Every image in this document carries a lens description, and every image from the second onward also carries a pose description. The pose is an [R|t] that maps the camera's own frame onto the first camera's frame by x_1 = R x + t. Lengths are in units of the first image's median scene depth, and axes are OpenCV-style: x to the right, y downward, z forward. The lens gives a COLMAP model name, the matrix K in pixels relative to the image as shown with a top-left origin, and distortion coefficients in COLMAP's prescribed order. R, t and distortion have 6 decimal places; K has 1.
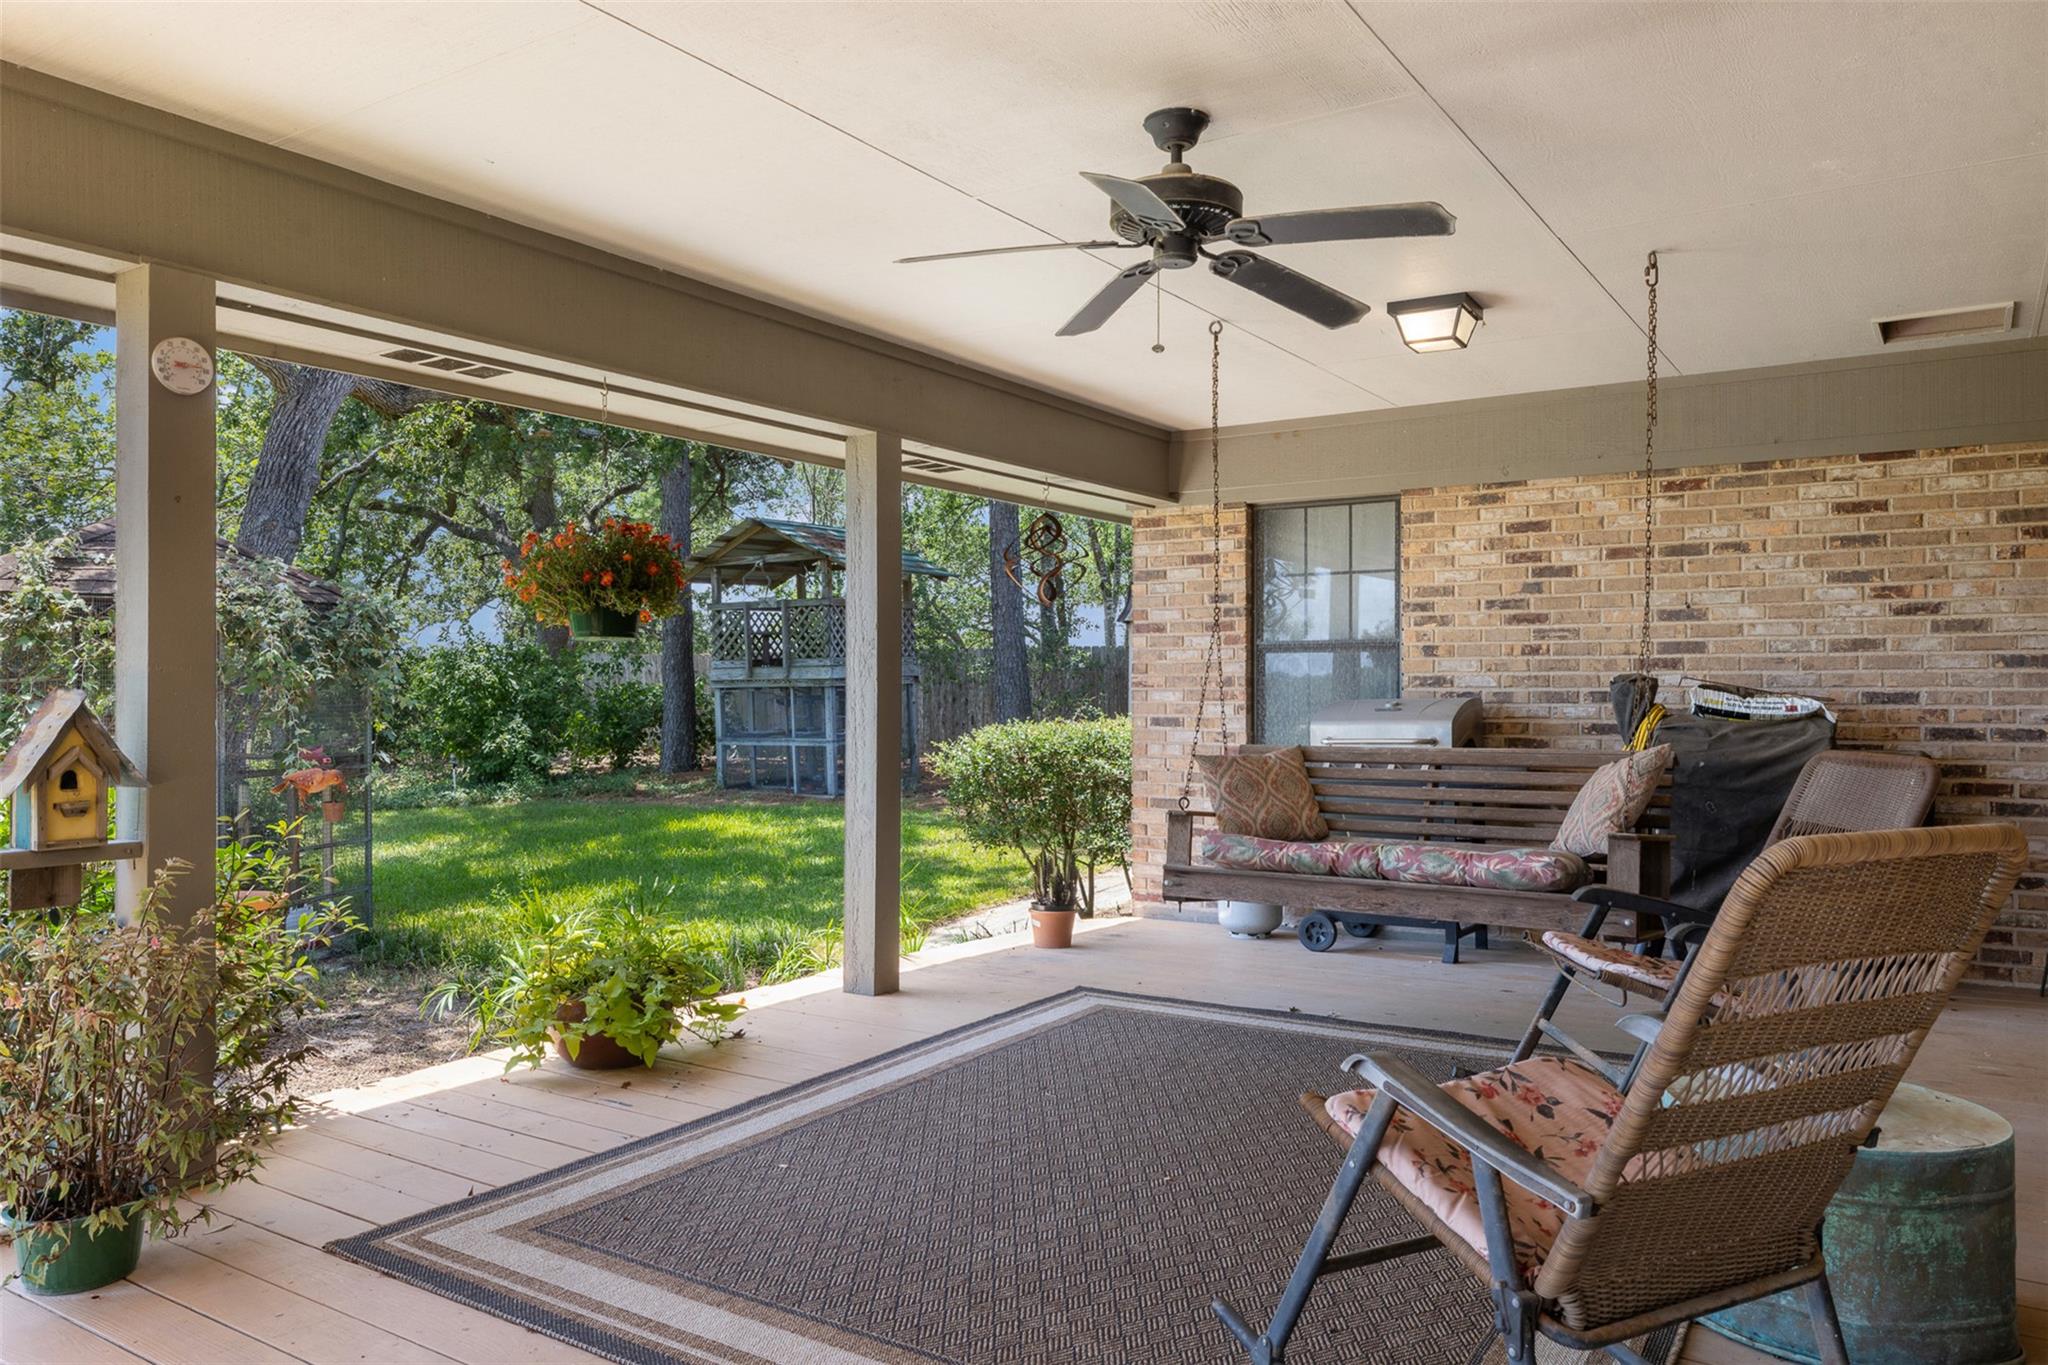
lens RADIAL K [[1399.9, 0, 1018.9], [0, 1399.9, 674.1], [0, 0, 1]] dist [0.007362, -0.004585]
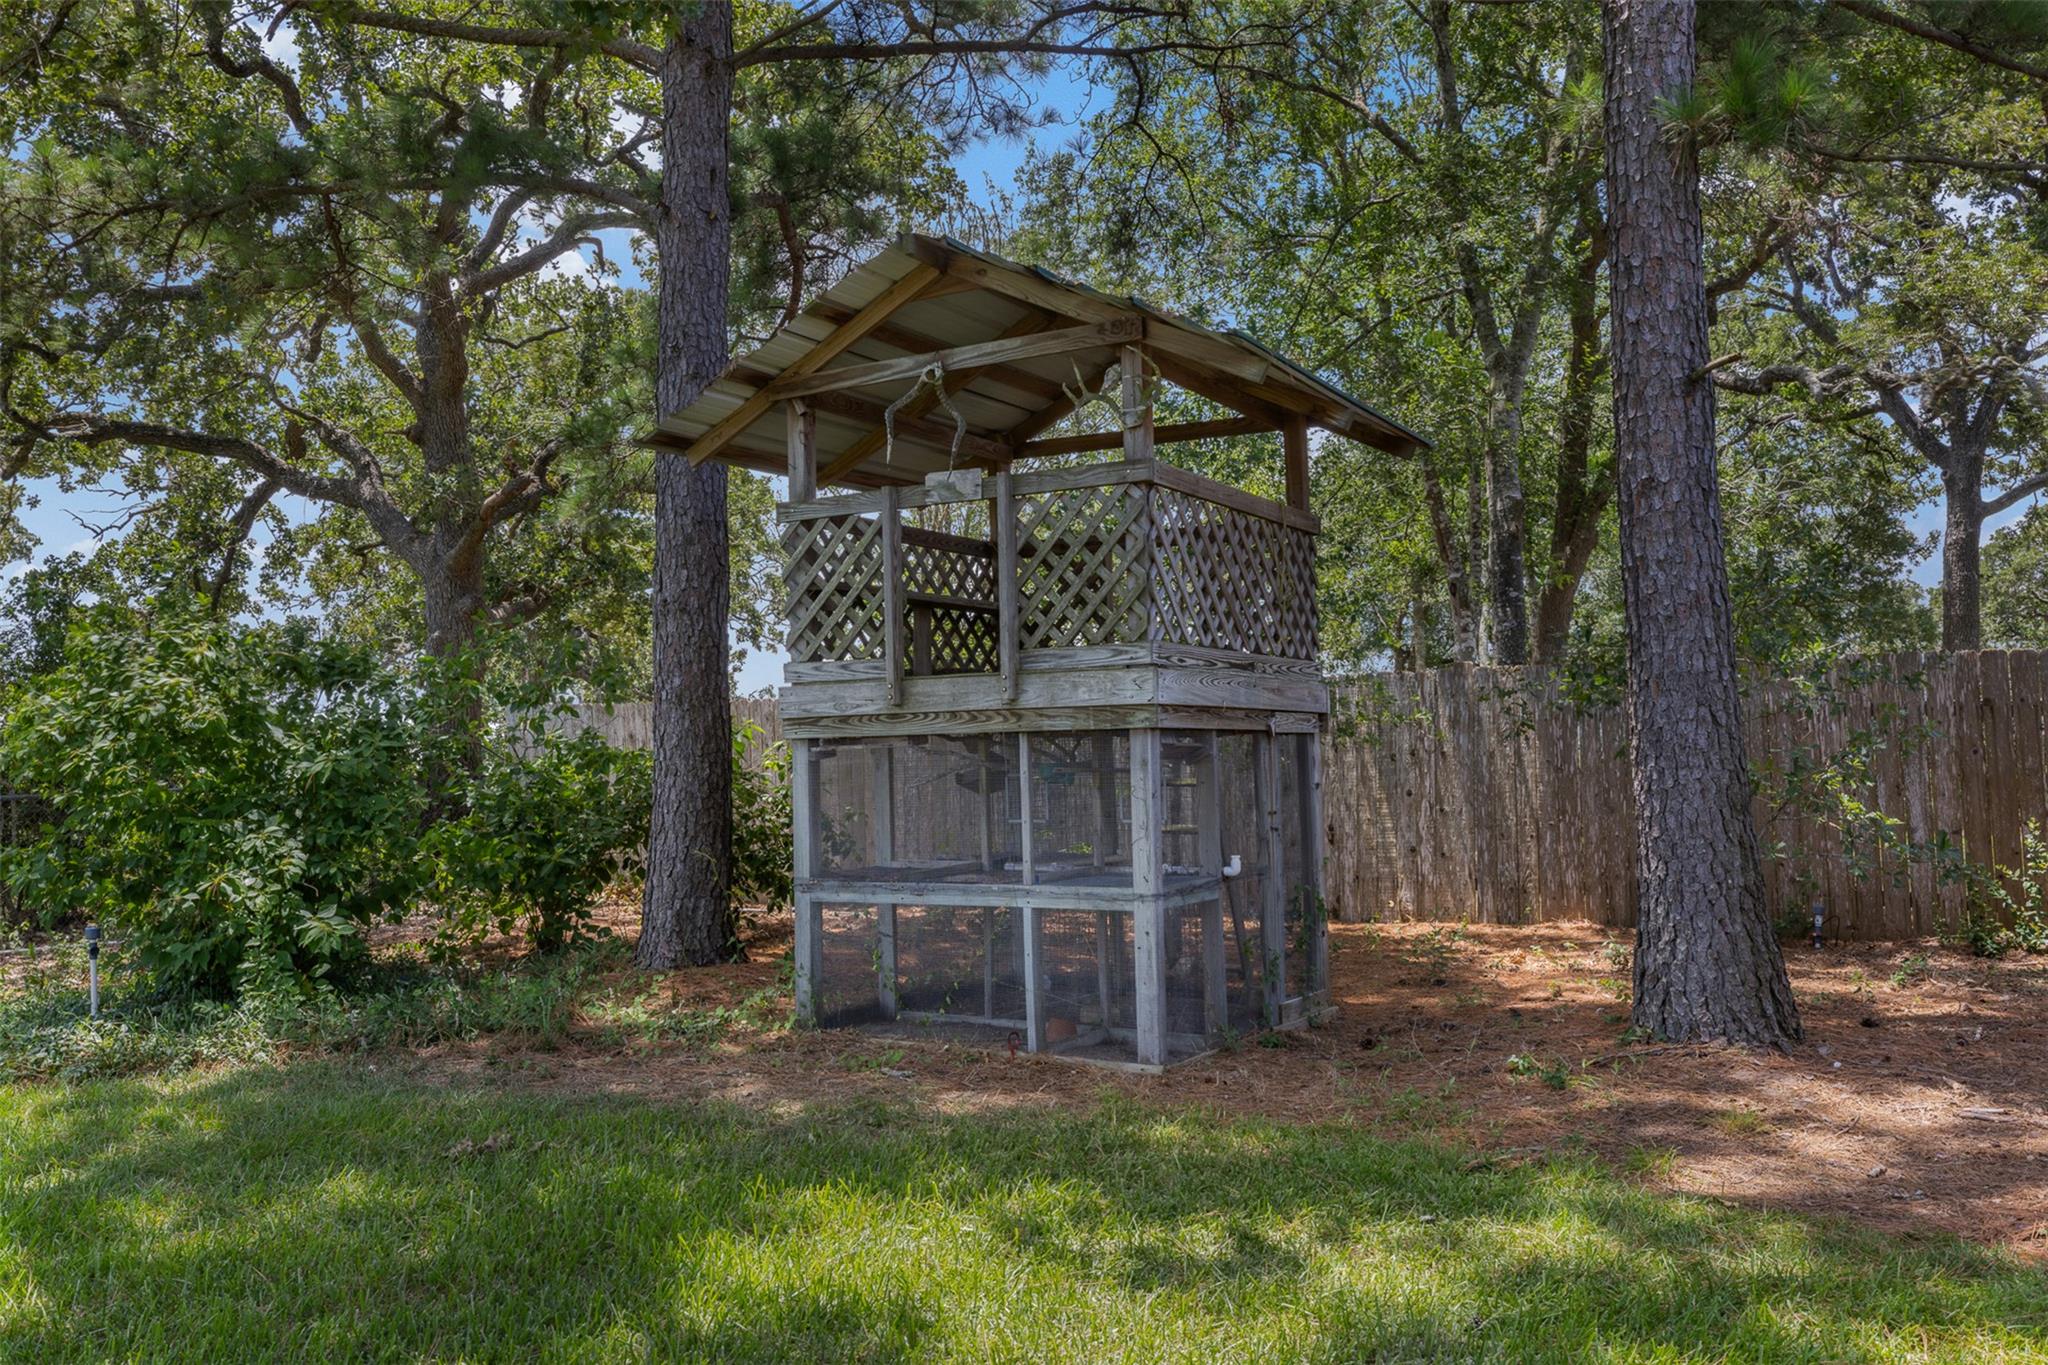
lens RADIAL K [[1632.6, 0, 1021.8], [0, 1632.6, 671.5], [0, 0, 1]] dist [0.023472, 0.006364]
pose [[0.999033, 0.000158, -0.043959, -0.466890], [-0.003096, 0.997762, -0.066794, 0.067330], [0.043850, 0.066865, 0.996798, 1.945842]]
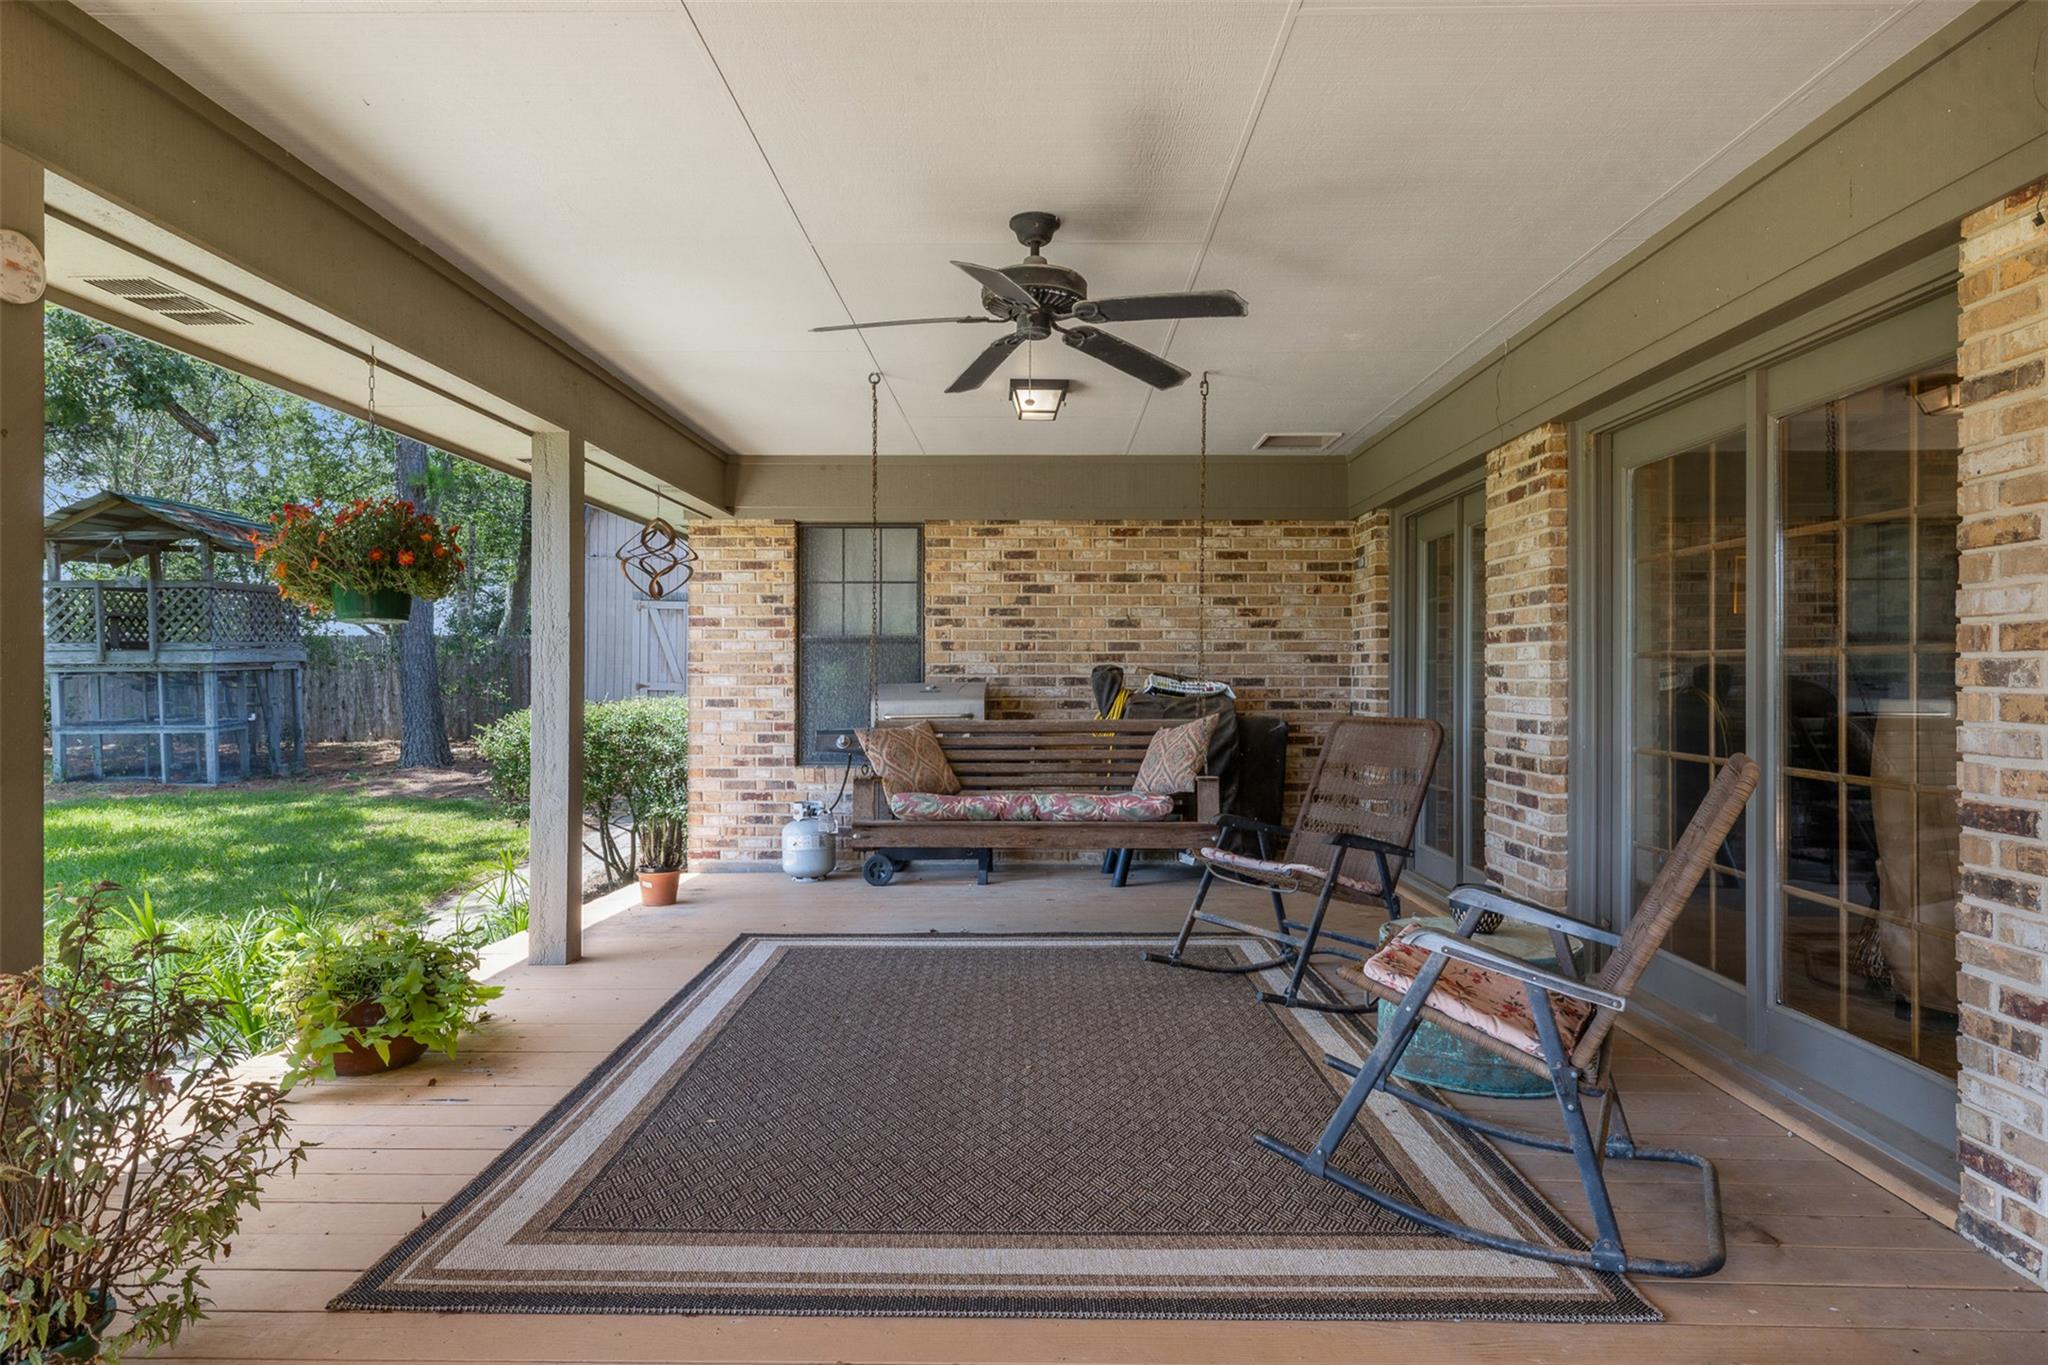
lens RADIAL K [[1145.3, 0, 1020.3], [0, 1145.3, 668.1], [0, 0, 1]] dist [0.000806, 0.000163]
pose [[0.846618, 0.005283, 0.532175, -0.261480], [-0.007683, 0.999968, 0.002296, 0.001172], [-0.532145, -0.006032, 0.846631, 0.082807]]
